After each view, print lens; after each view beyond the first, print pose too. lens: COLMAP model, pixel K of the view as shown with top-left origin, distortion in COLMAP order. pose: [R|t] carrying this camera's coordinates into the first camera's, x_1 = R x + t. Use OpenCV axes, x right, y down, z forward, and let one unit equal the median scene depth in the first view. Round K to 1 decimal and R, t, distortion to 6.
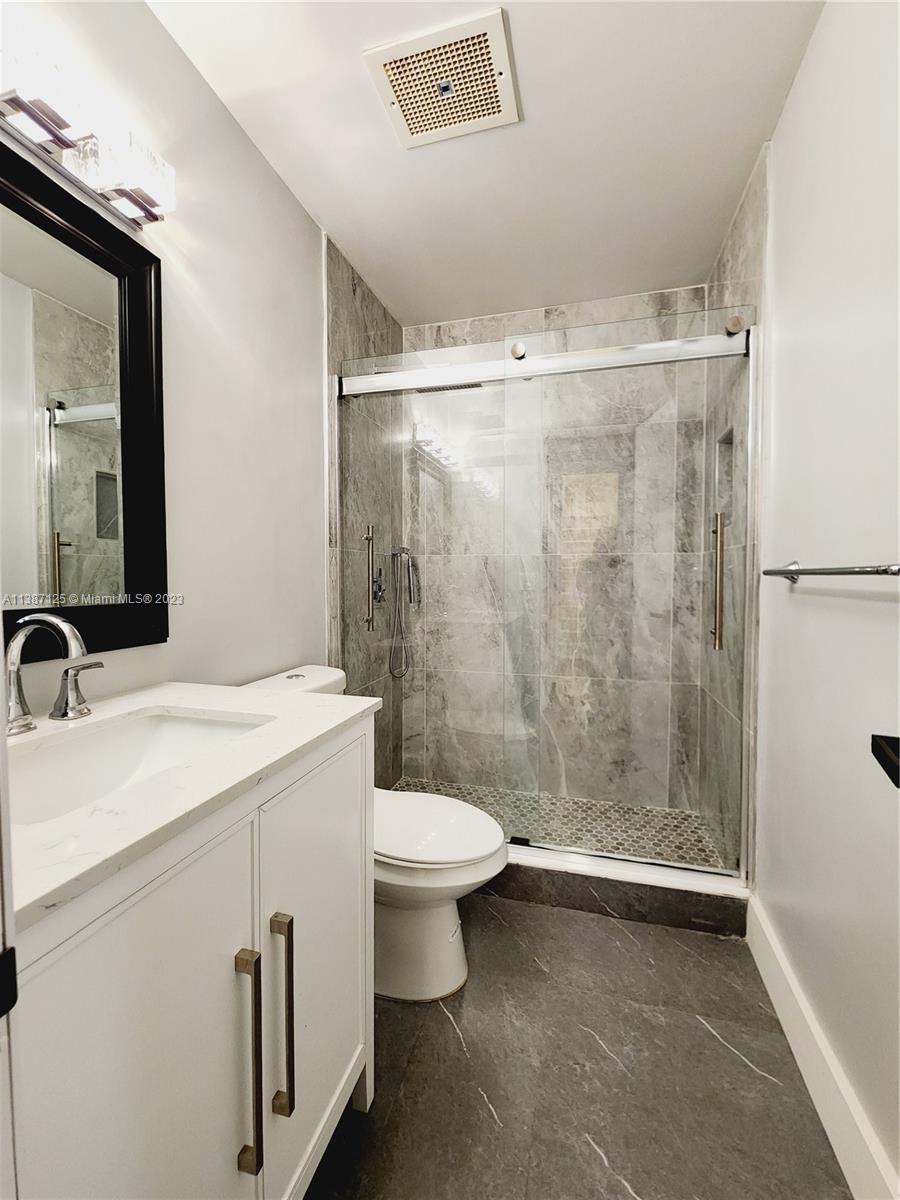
lens RADIAL K [[497.5, 0, 453.3], [0, 497.5, 595.8], [0, 0, 1]] dist [-0.001107, -0.000634]
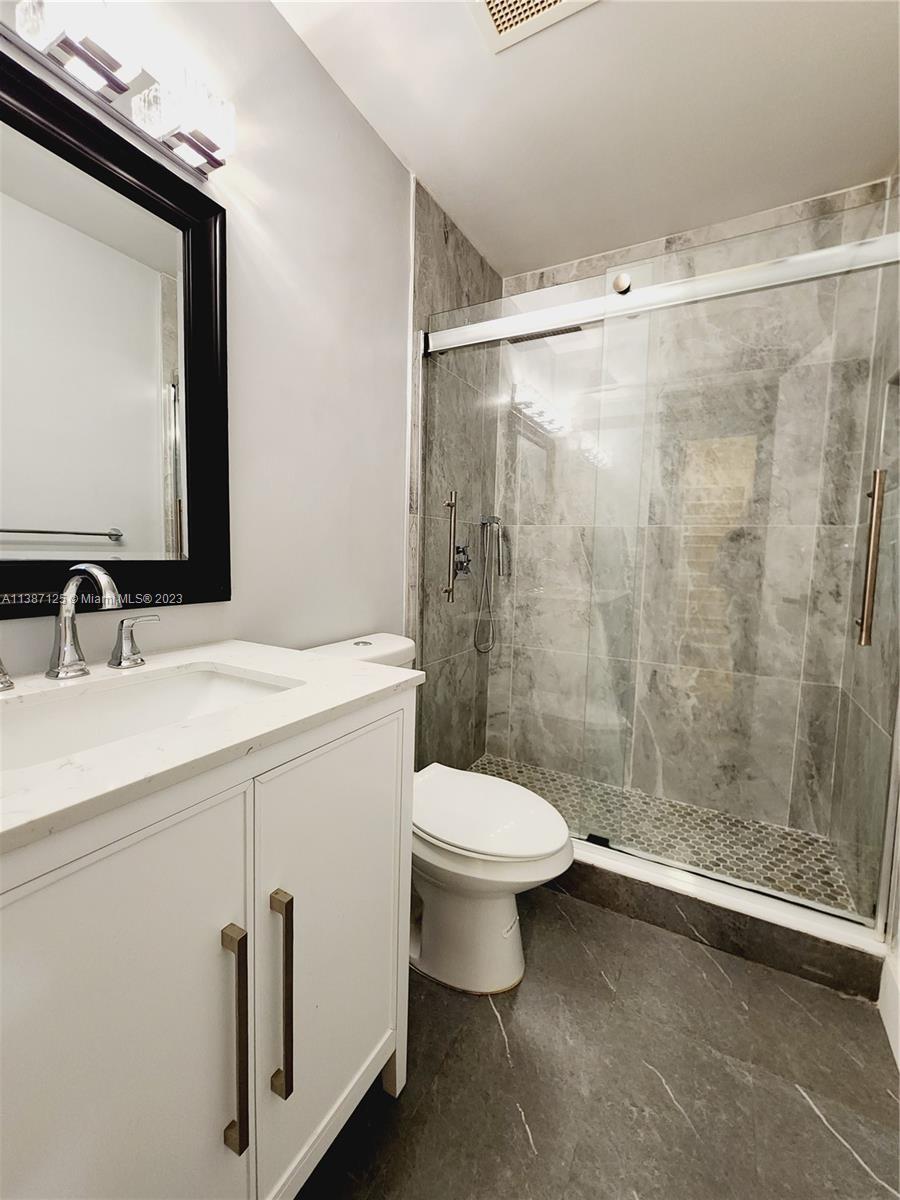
lens RADIAL K [[497.2, 0, 452.1], [0, 497.2, 594.8], [0, 0, 1]] dist [-0.001253, -0.000604]
pose [[0.972885, 0.044450, -0.226980, 0.048587], [-0.034117, 0.998204, 0.049250, 0.008360], [0.228761, -0.040171, 0.972653, 0.059520]]
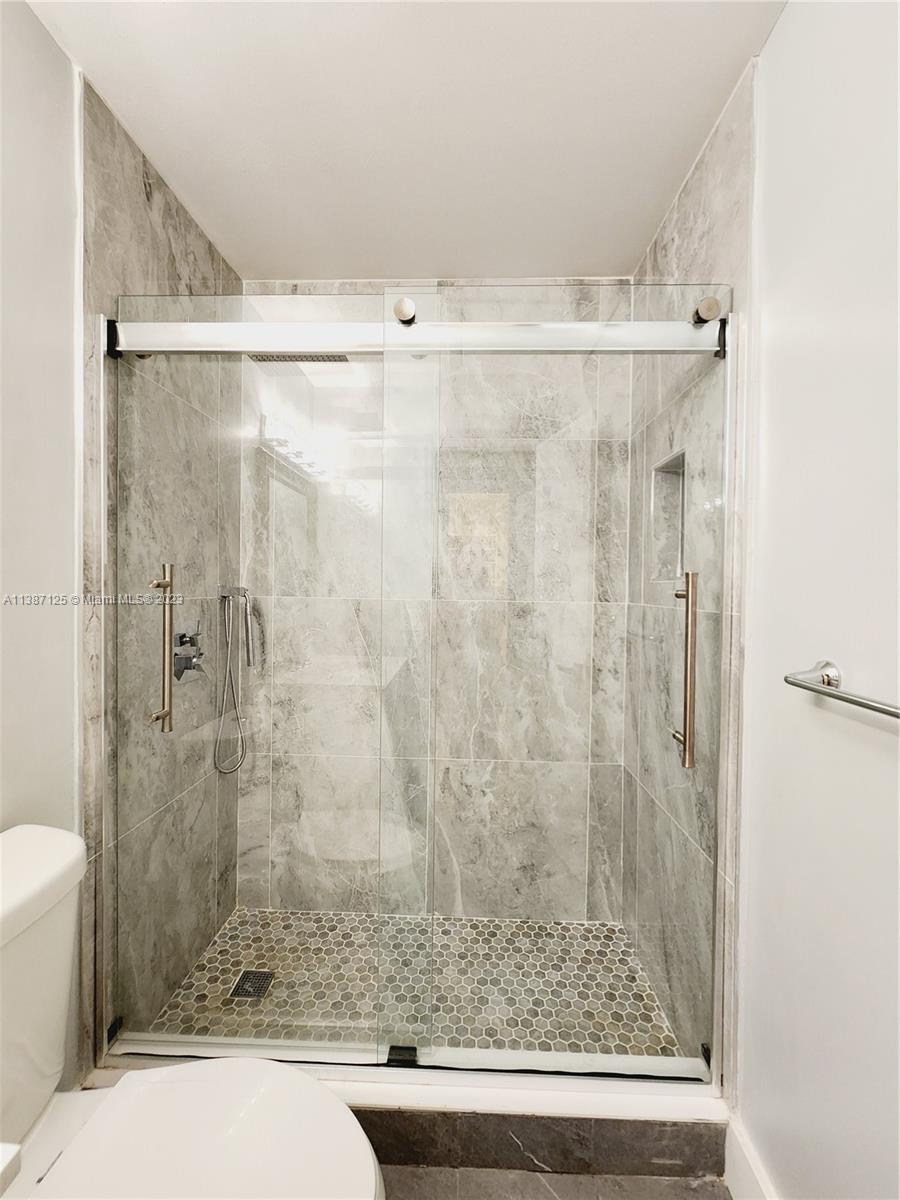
lens RADIAL K [[497.5, 0, 453.3], [0, 497.5, 595.8], [0, 0, 1]] dist [-0.001107, -0.000634]
pose [[0.971249, 0.008245, 0.237922, 0.030203], [-0.003647, 0.999798, -0.019760, -0.079320], [-0.238037, 0.018324, 0.971083, 0.270369]]
